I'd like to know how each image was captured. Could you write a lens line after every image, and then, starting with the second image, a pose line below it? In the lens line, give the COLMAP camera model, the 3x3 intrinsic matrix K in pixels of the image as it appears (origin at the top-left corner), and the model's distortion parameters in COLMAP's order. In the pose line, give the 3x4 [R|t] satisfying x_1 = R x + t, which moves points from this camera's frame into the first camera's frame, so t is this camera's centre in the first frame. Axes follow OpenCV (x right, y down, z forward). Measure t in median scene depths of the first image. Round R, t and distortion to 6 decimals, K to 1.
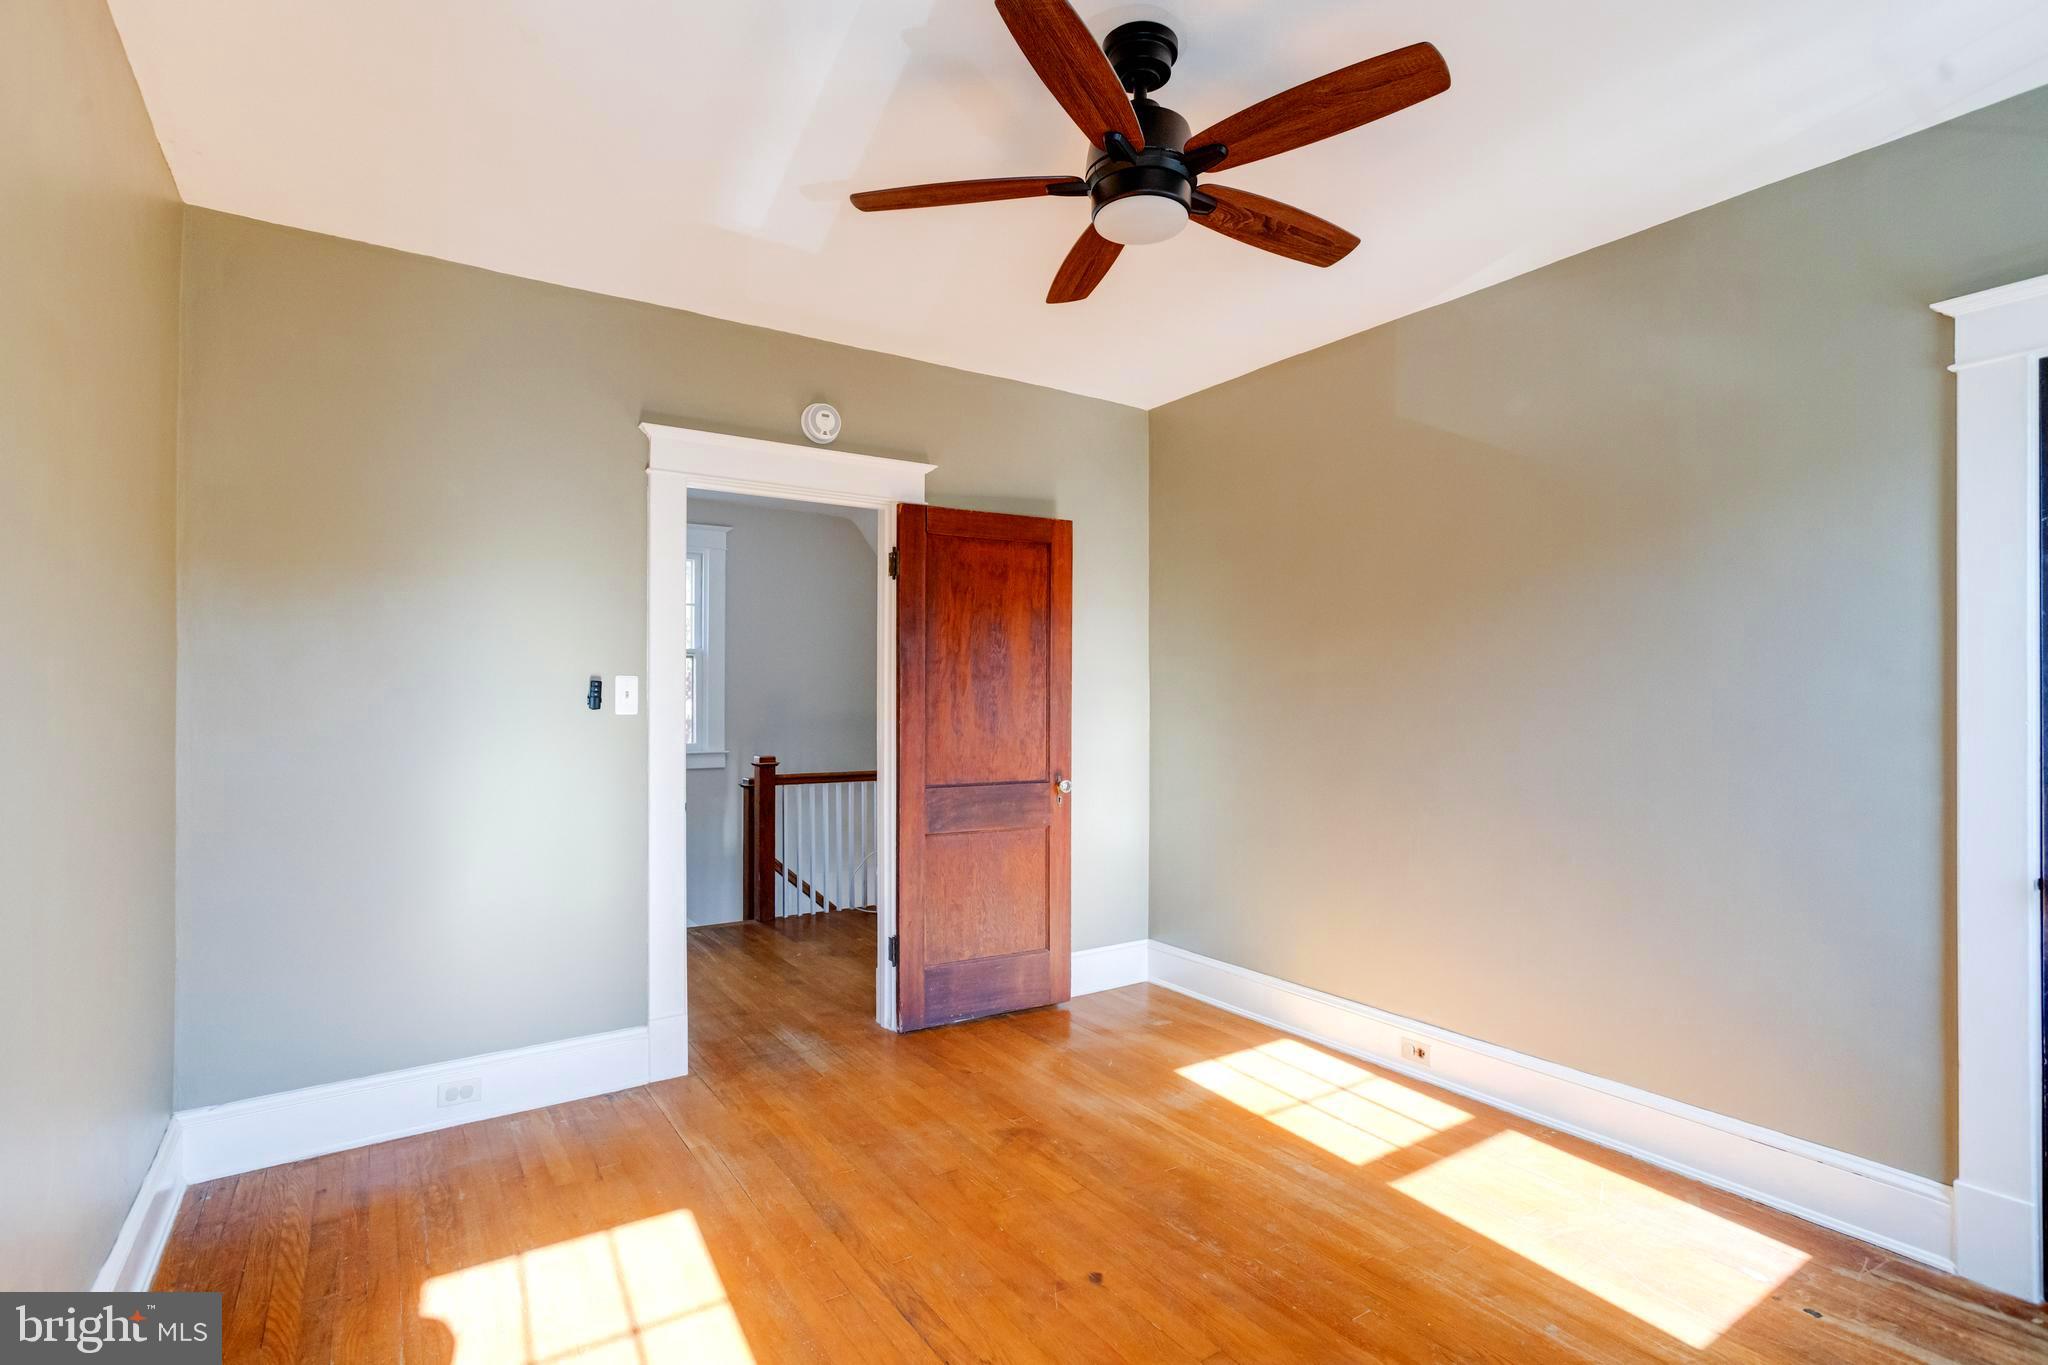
lens RADIAL K [[1000.6, 0, 1033.0], [0, 1000.6, 682.8], [0, 0, 1]] dist [-0.031856, 0.015574]
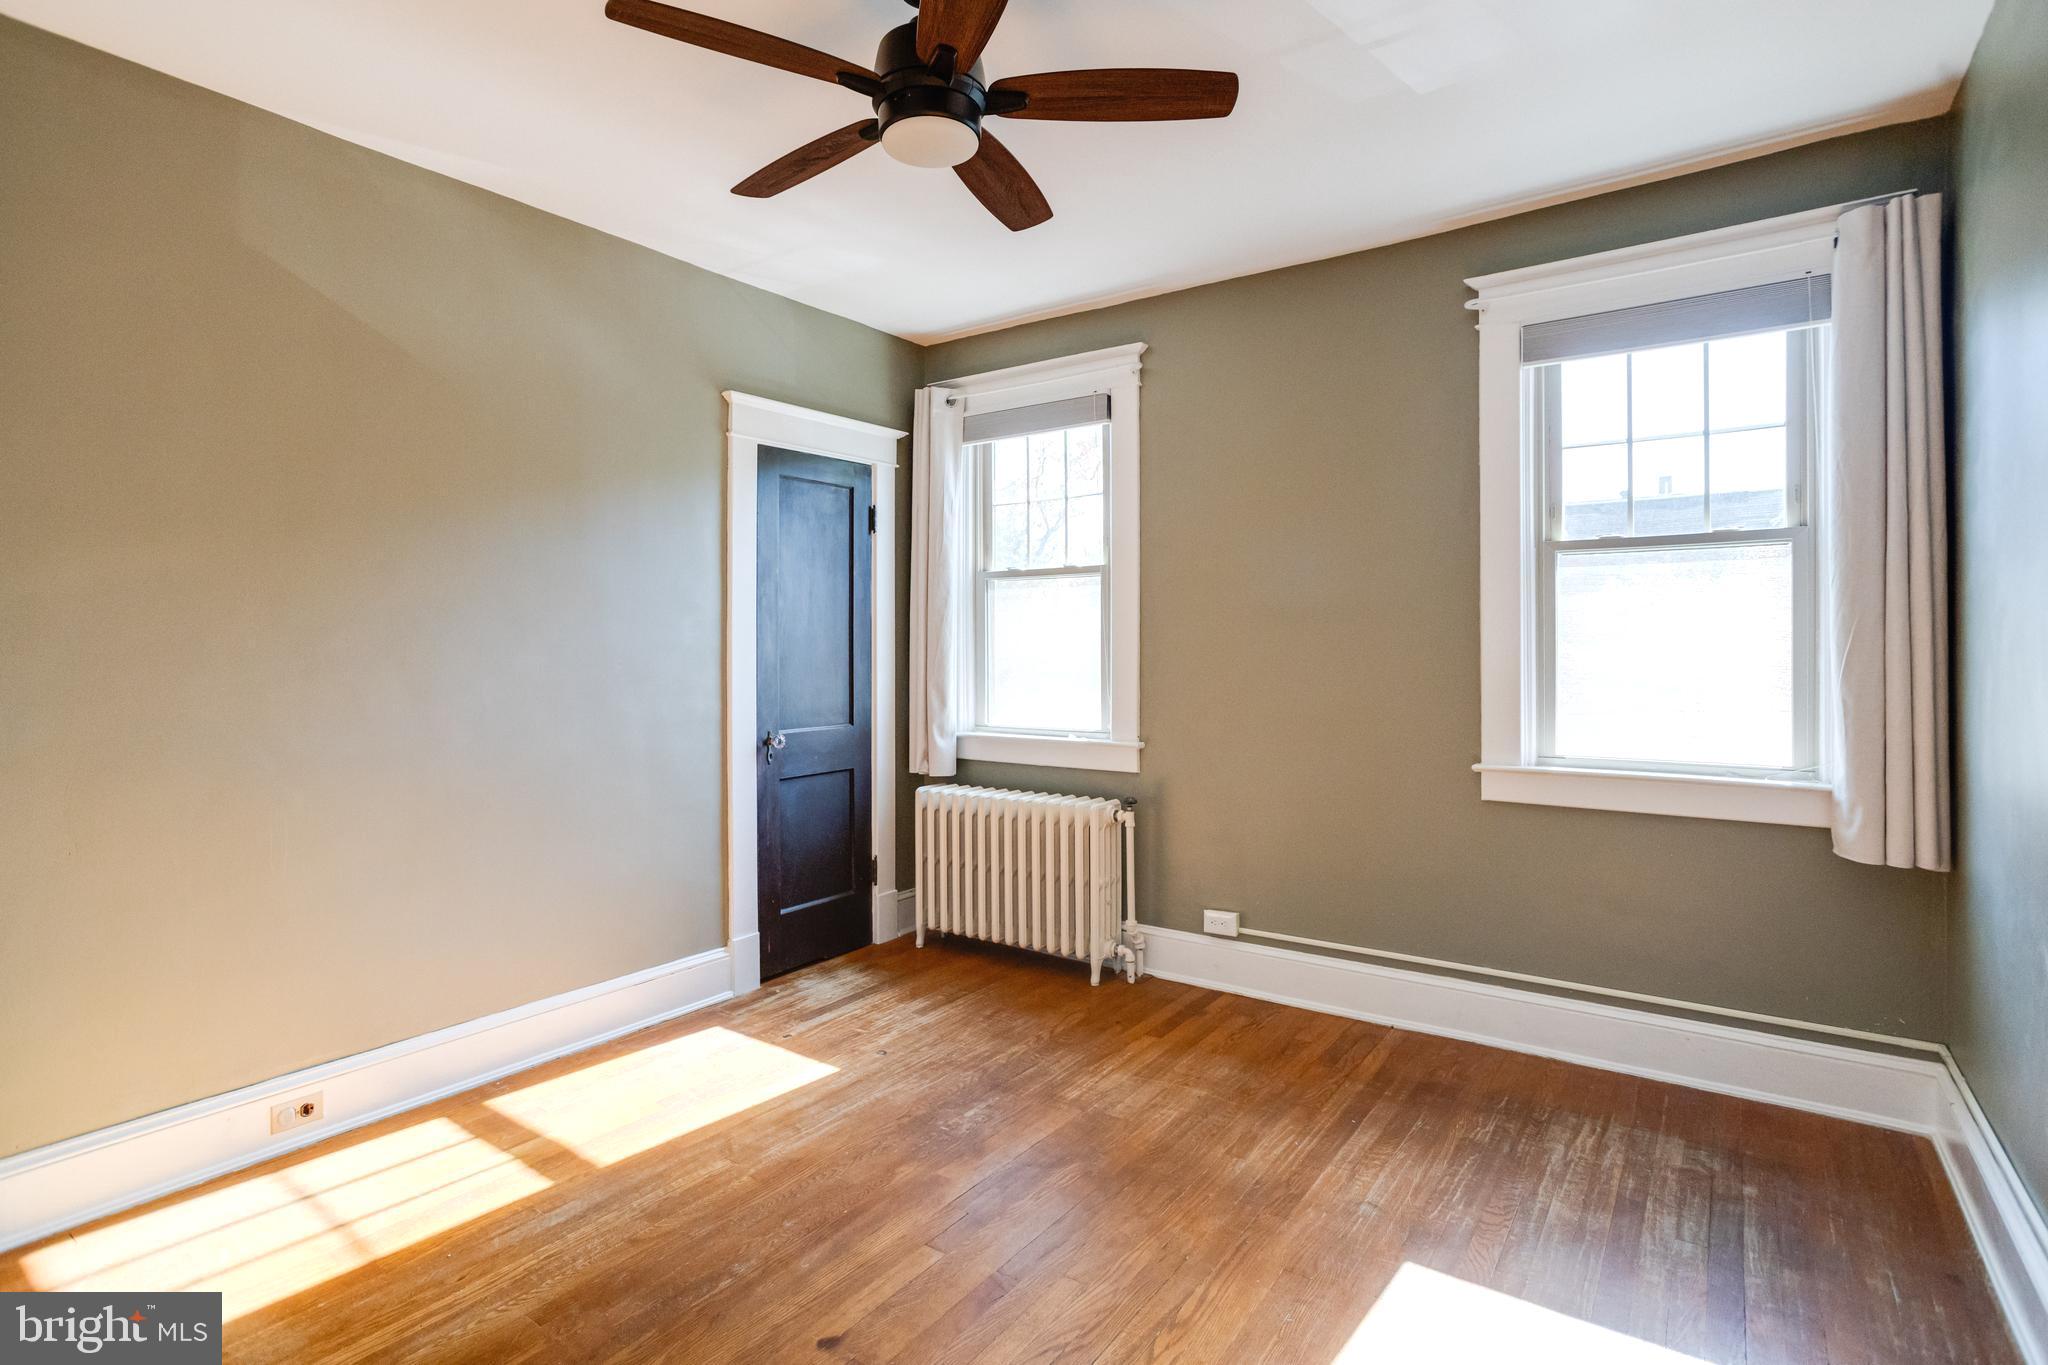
lens RADIAL K [[1000.6, 0, 1025.8], [0, 1000.6, 639.4], [0, 0, 1]] dist [-0.031856, 0.015574]
pose [[-0.346934, 0.001348, 0.937889, -0.441804], [-0.010698, 0.999928, -0.005394, 0.011966], [-0.937829, -0.011905, -0.346894, 0.660751]]
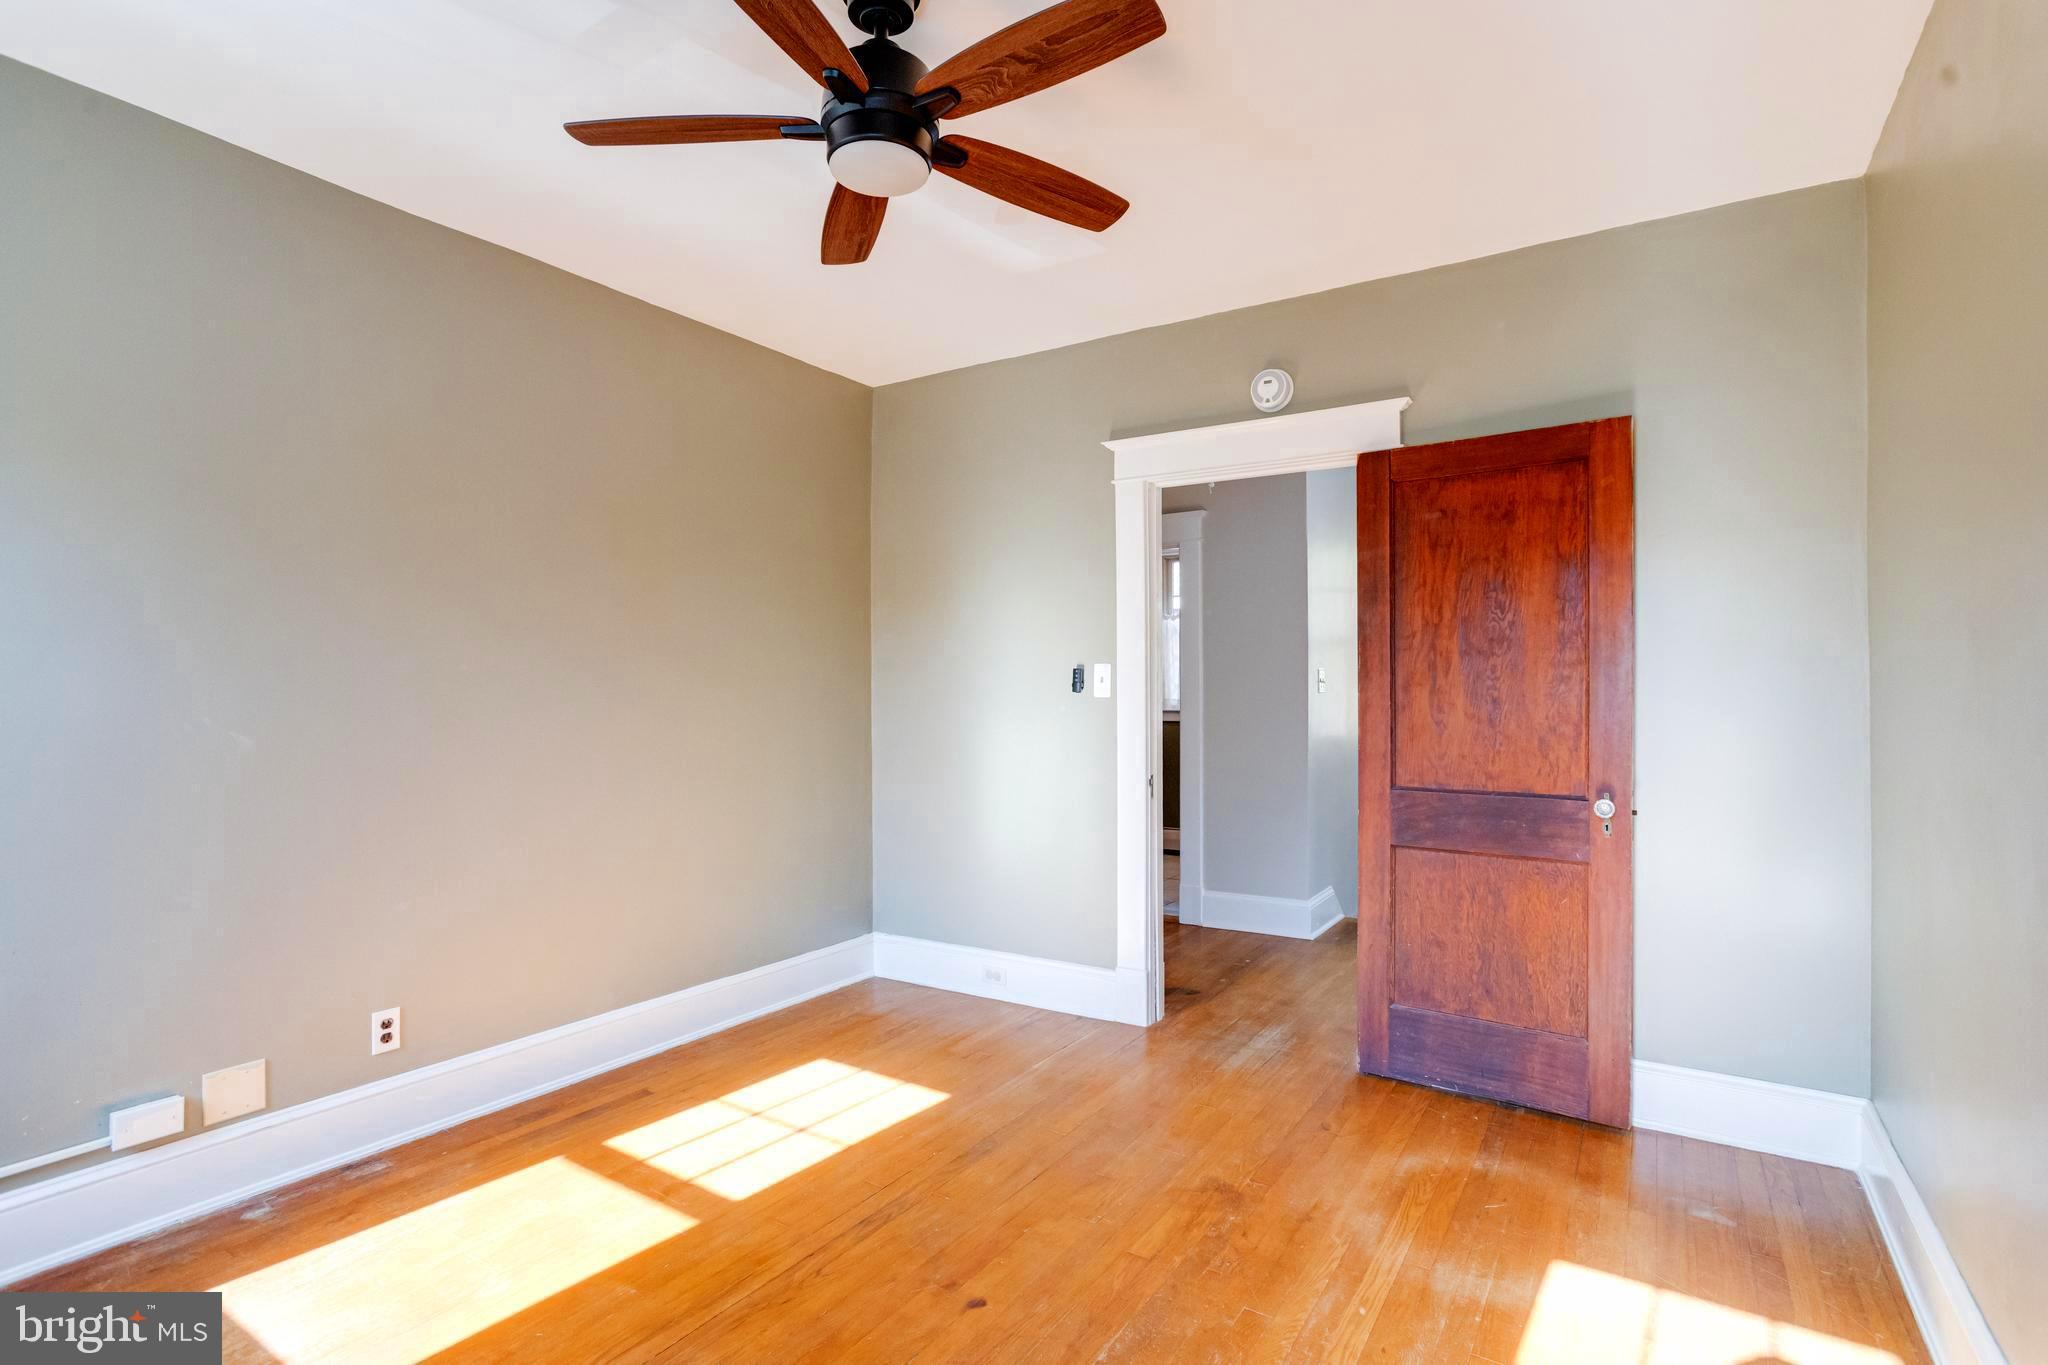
lens RADIAL K [[1000.6, 0, 1017.6], [0, 1000.6, 678.6], [0, 0, 1]] dist [-0.031856, 0.015574]
pose [[0.377533, -0.012709, -0.925909, 0.544018], [0.011732, 0.999891, -0.008941, 0.017176], [0.925922, -0.007487, 0.377641, 0.402143]]
